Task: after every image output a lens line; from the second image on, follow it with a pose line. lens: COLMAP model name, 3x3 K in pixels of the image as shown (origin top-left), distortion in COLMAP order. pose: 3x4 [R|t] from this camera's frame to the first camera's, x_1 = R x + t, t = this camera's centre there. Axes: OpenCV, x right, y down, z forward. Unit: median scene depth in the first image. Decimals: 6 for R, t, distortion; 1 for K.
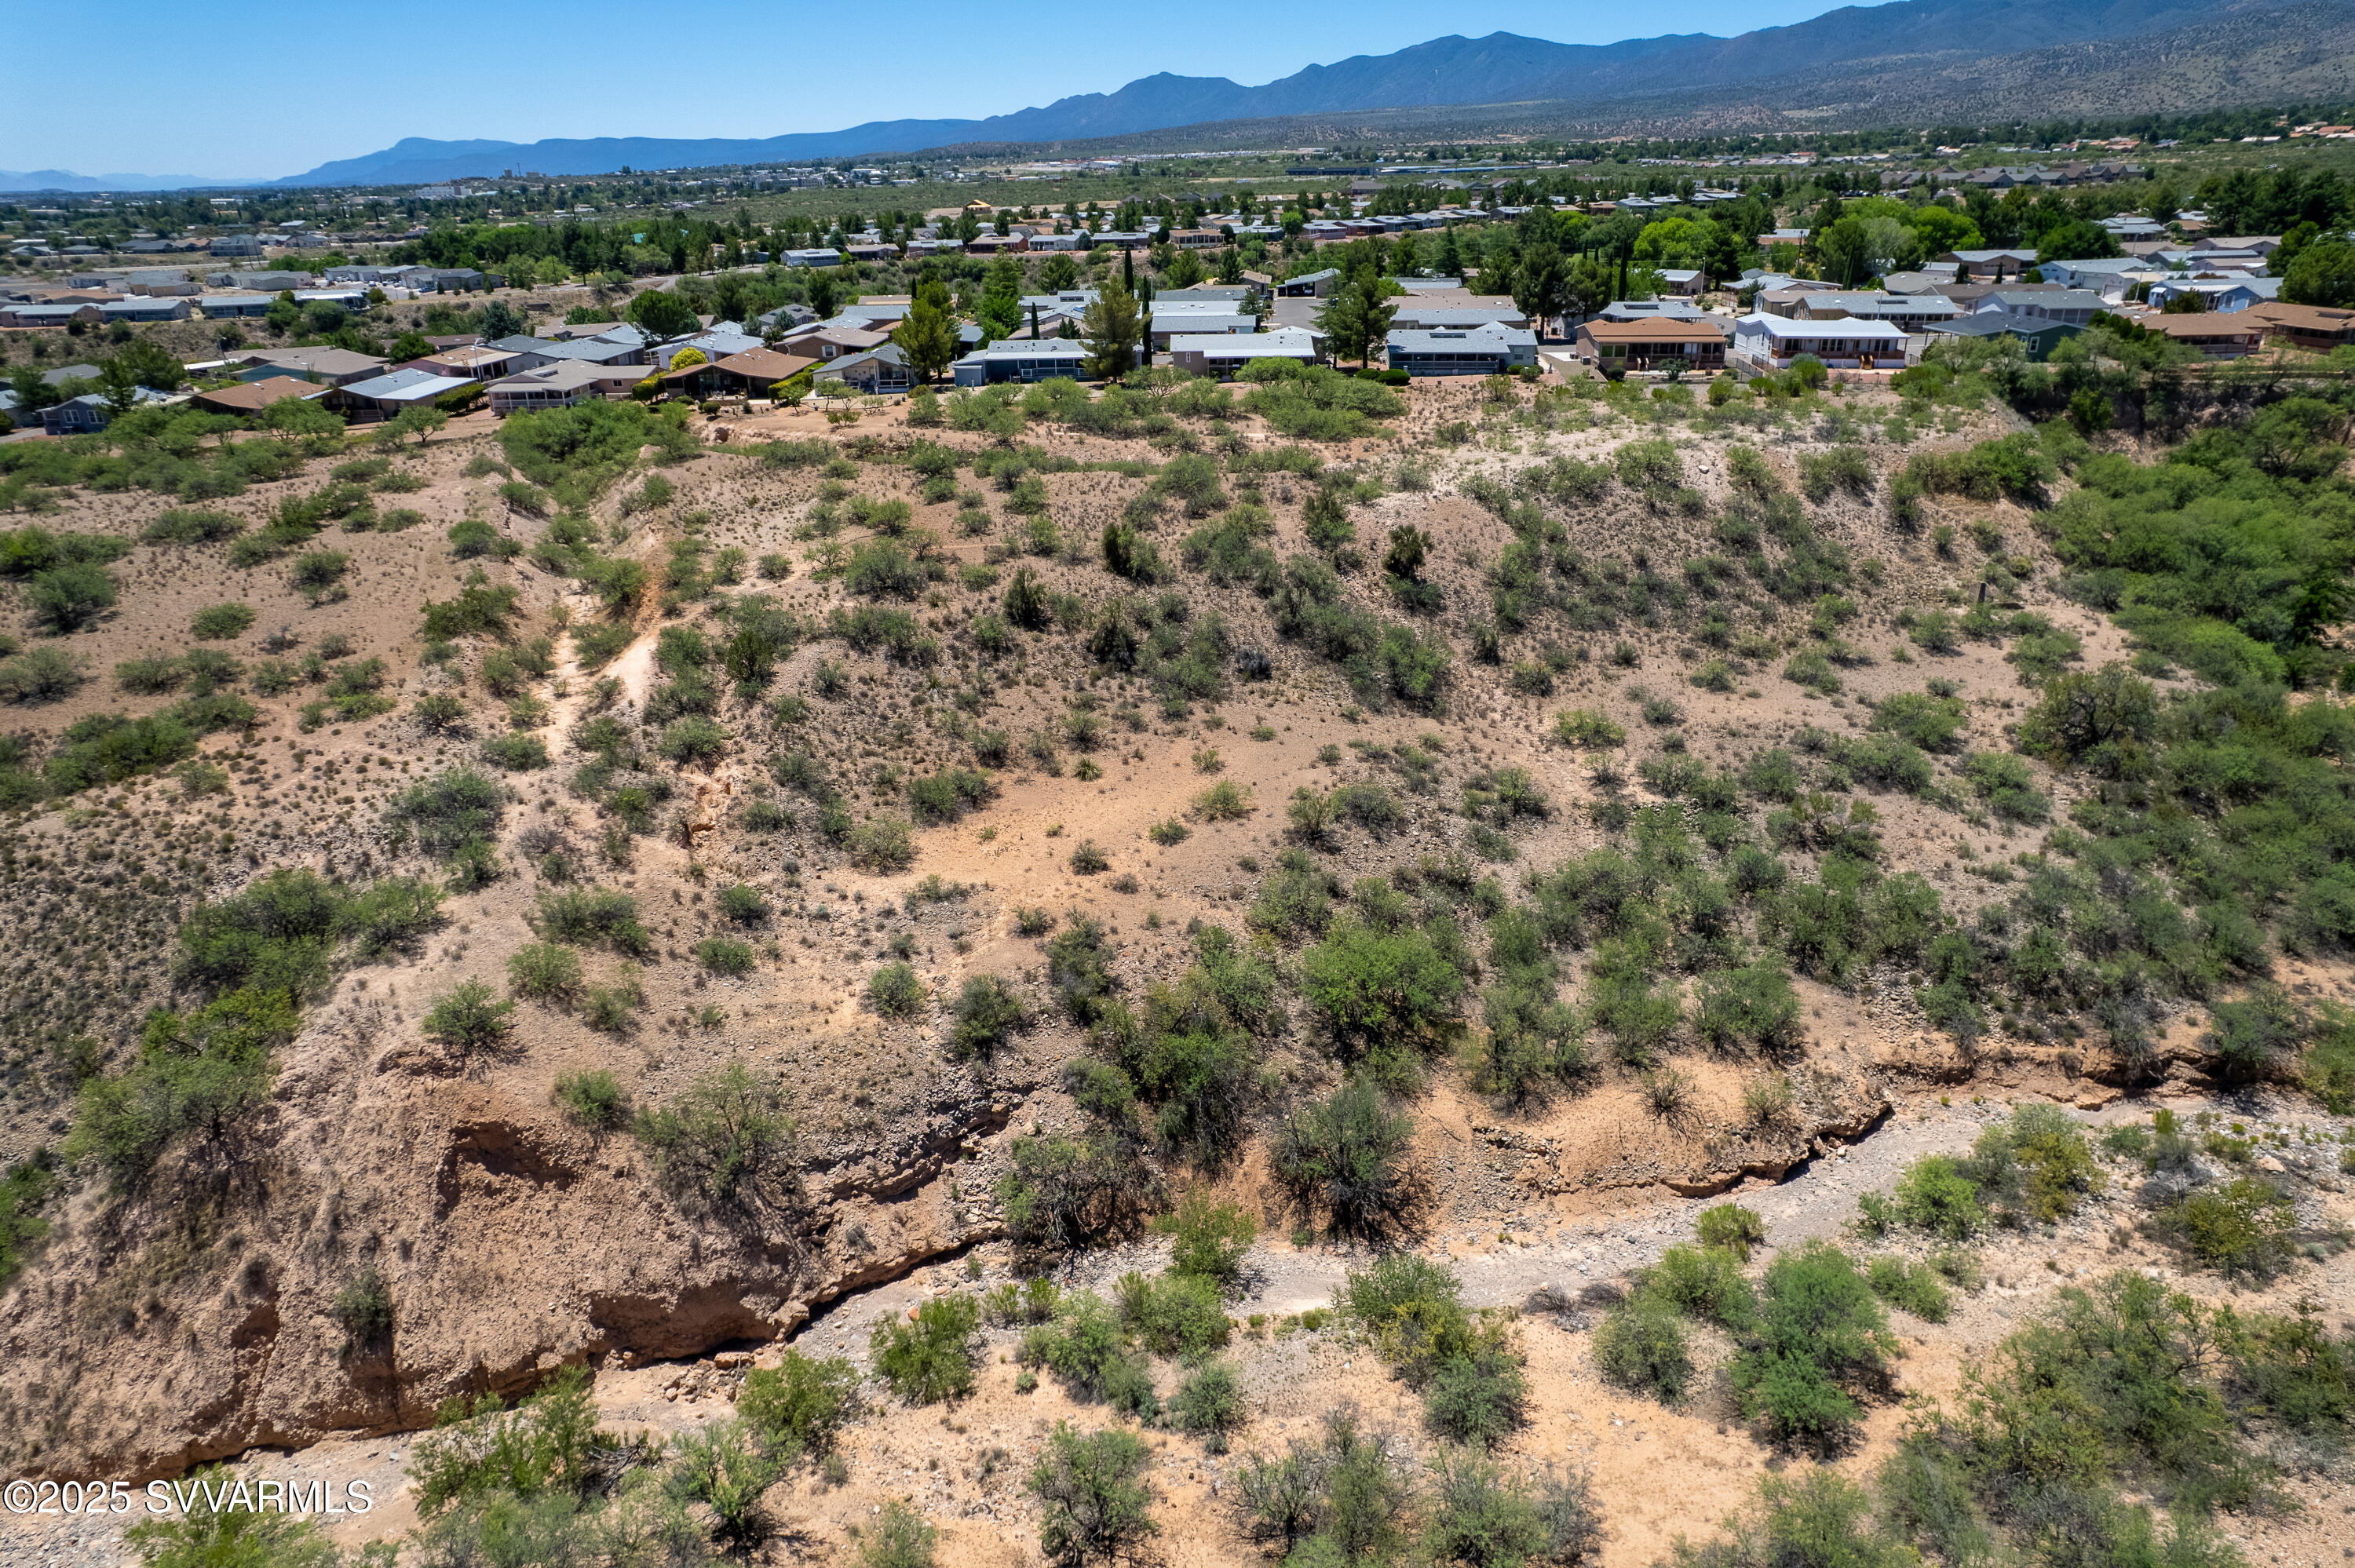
lens RADIAL K [[1528.6, 0, 1177.5], [0, 1528.6, 784.0], [0, 0, 1]] dist [-0.082648, 0.078408]
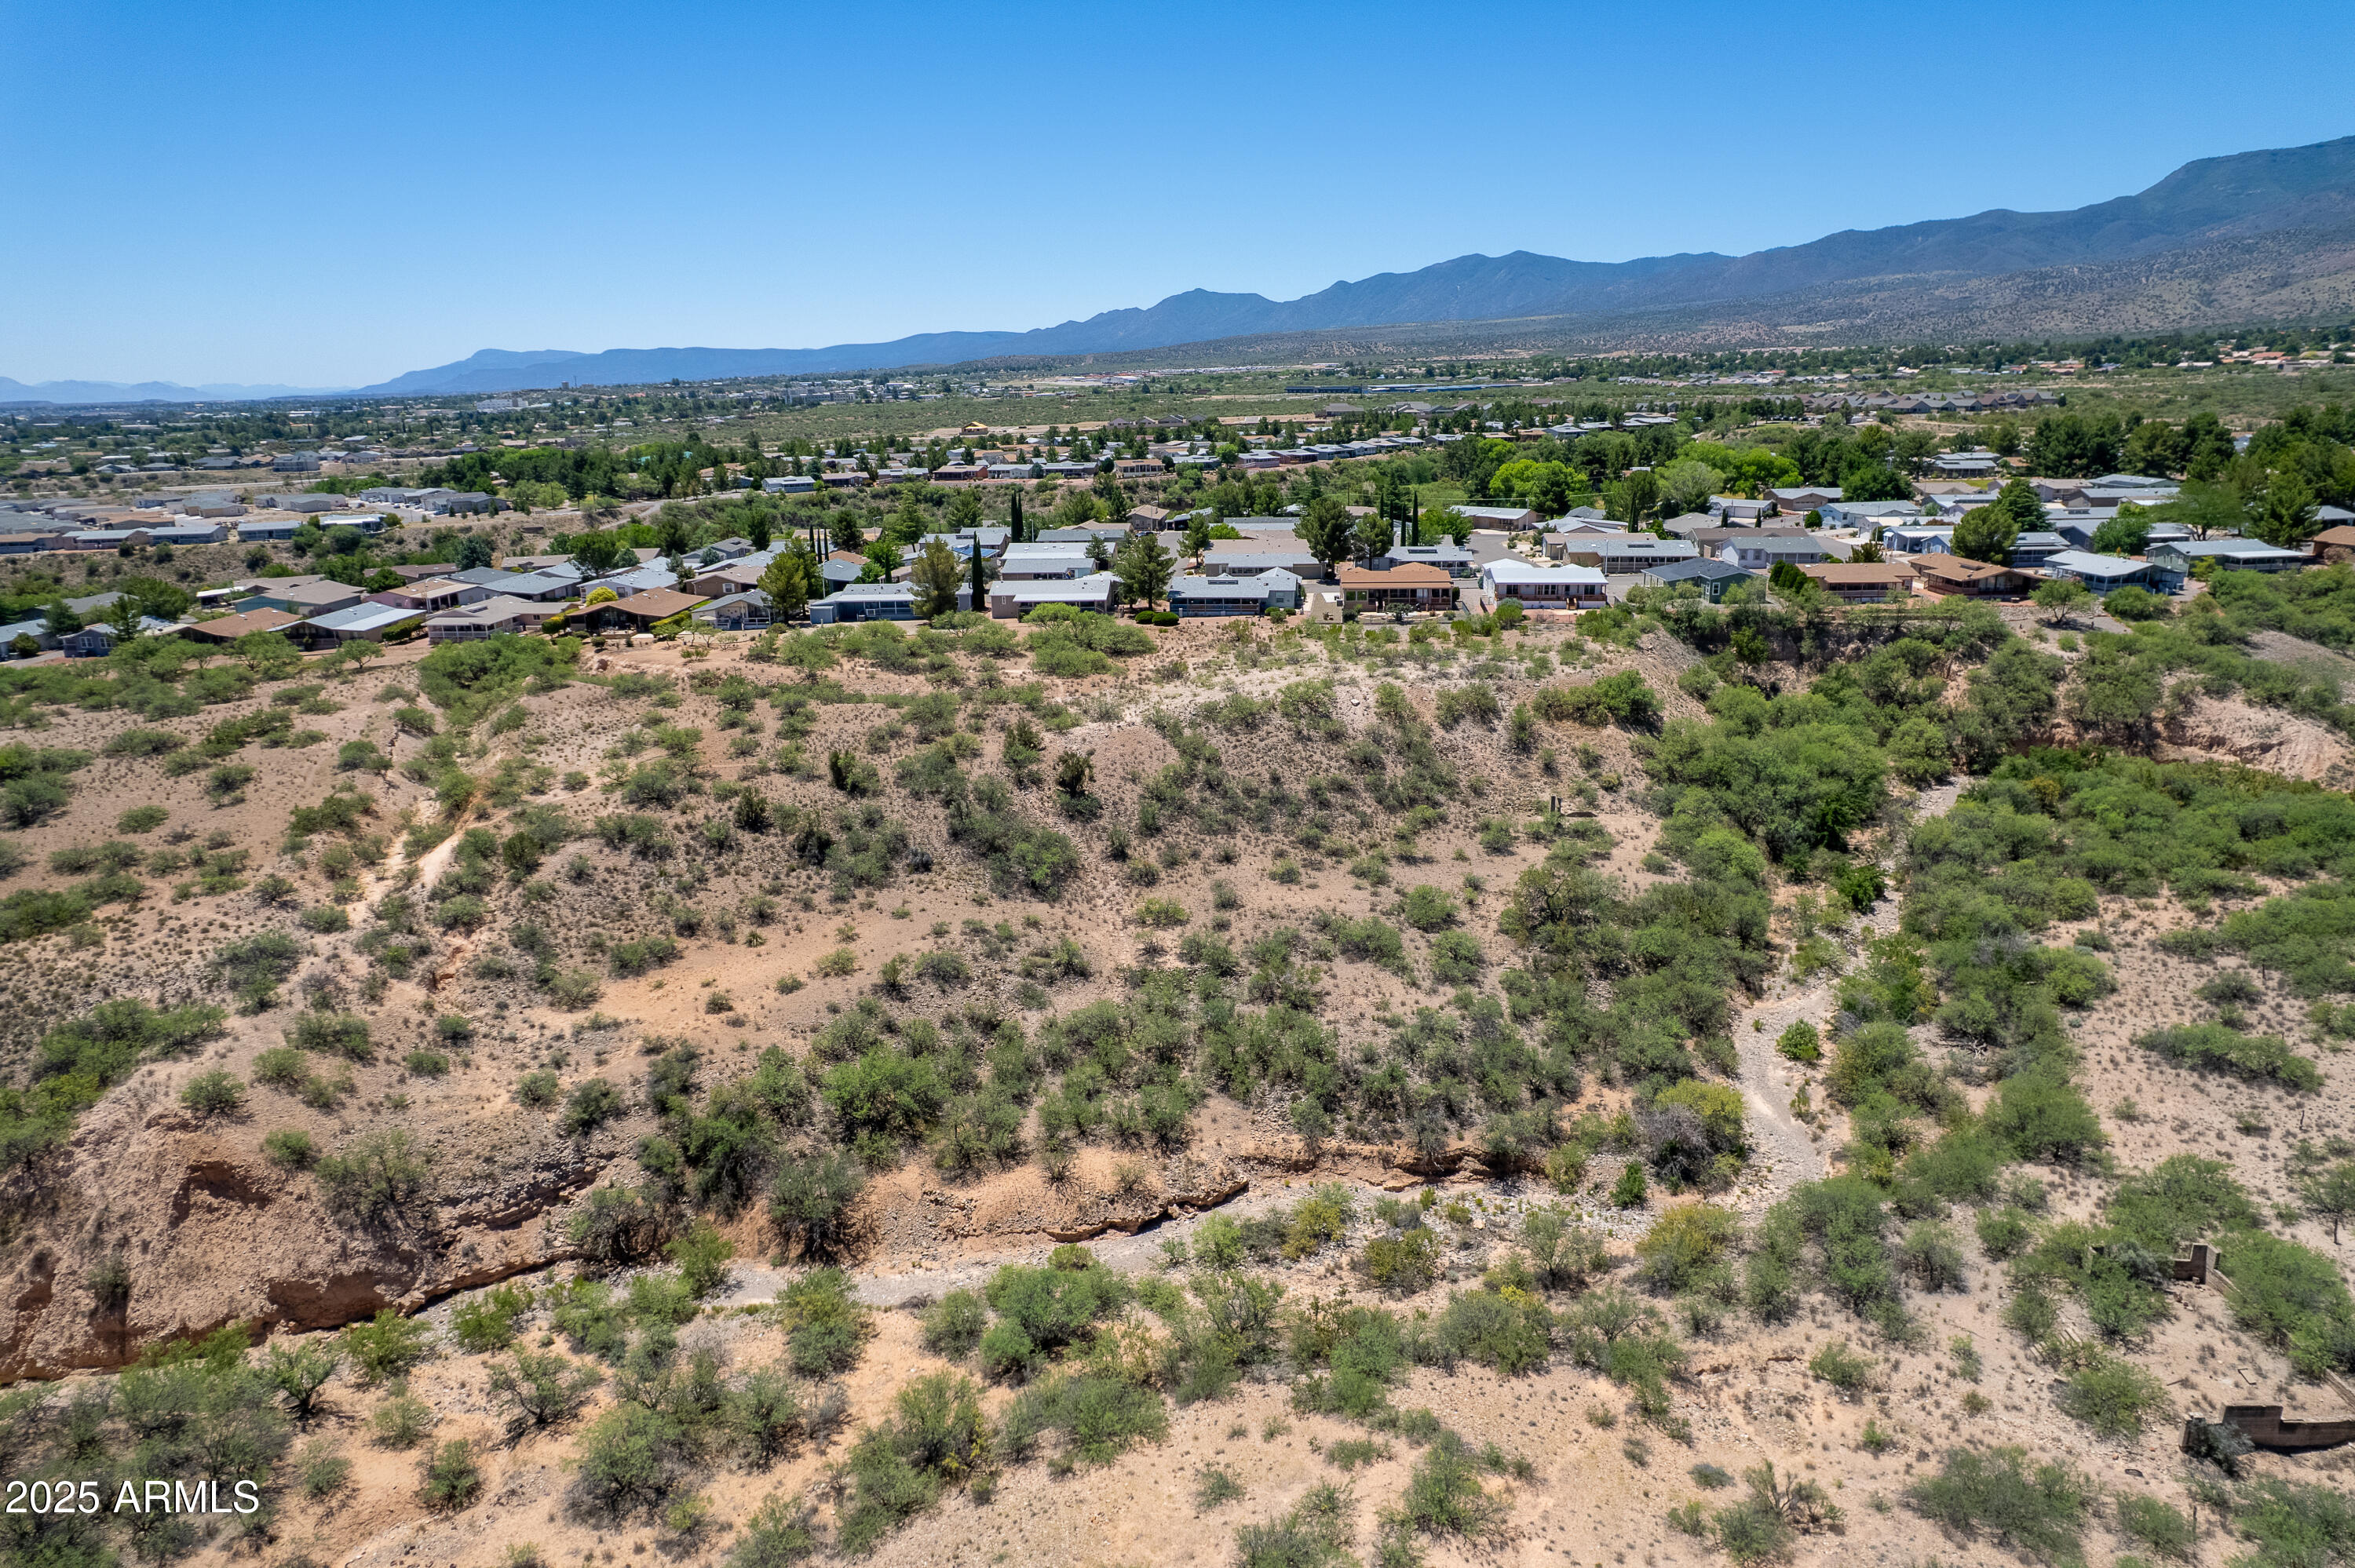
lens RADIAL K [[1511.9, 0, 1177.5], [0, 1511.9, 784.0], [0, 0, 1]] dist [-0.078829, 0.073168]
pose [[0.999801, 0.005993, -0.019019, 0.332804], [-0.008288, 0.992378, -0.122949, 0.014532], [0.018138, 0.123082, 0.992231, -0.312770]]
